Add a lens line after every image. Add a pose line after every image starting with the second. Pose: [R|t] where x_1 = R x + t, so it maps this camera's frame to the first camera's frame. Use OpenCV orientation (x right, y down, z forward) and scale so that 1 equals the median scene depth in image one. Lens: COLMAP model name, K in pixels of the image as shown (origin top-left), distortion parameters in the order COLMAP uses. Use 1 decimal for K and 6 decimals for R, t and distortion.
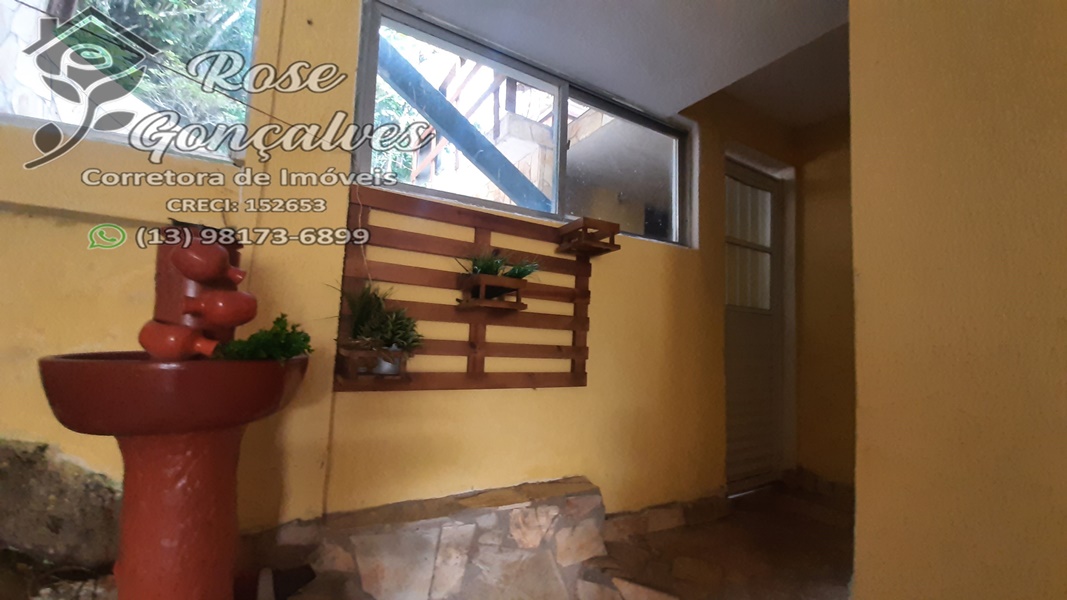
lens RADIAL K [[417.5, 0, 533.3], [0, 417.5, 305.3], [0, 0, 1]] dist [0.000077, -0.007741]
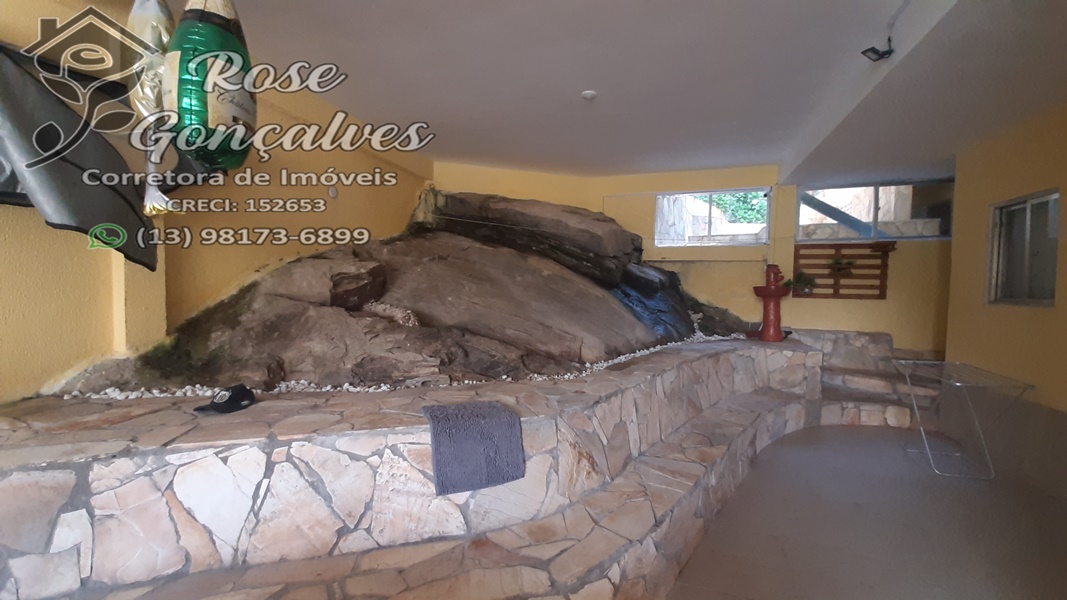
lens RADIAL K [[417.5, 0, 536.3], [0, 417.5, 304.7], [0, 0, 1]] dist [0.000077, -0.007741]
pose [[0.652669, 0.000336, -0.757643, 0.794071], [0.070877, 0.995587, 0.061499, -0.118705], [0.754320, -0.093838, 0.649766, -2.877653]]
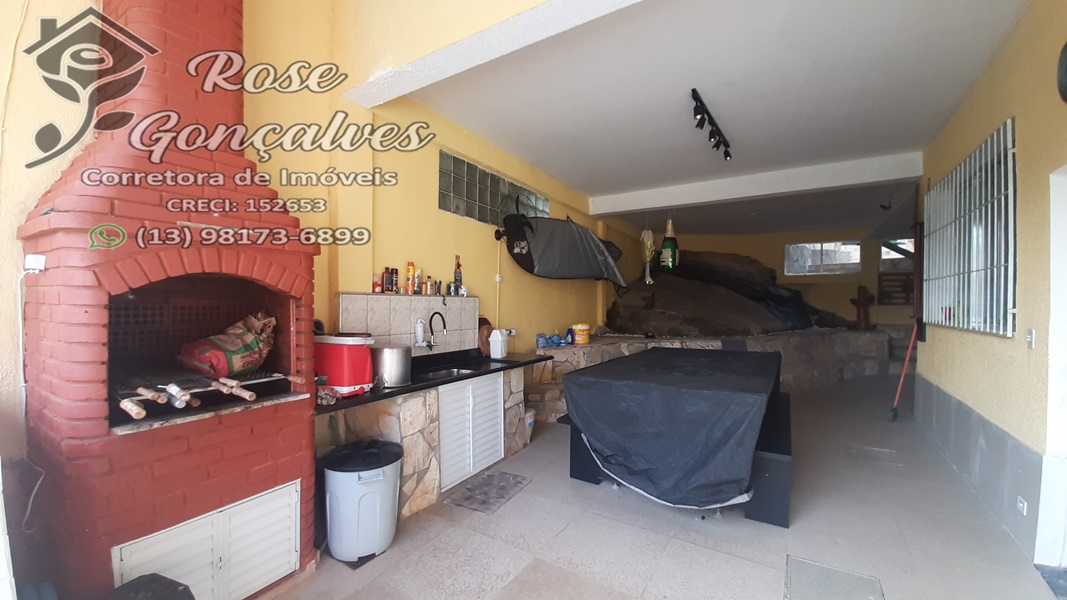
lens RADIAL K [[417.5, 0, 529.8], [0, 417.5, 305.0], [0, 0, 1]] dist [0.000077, -0.007741]
pose [[0.437249, -0.032069, -0.898768, 2.557718], [0.086980, 0.996187, 0.006771, -0.268556], [0.895124, -0.081135, 0.438371, -5.746126]]
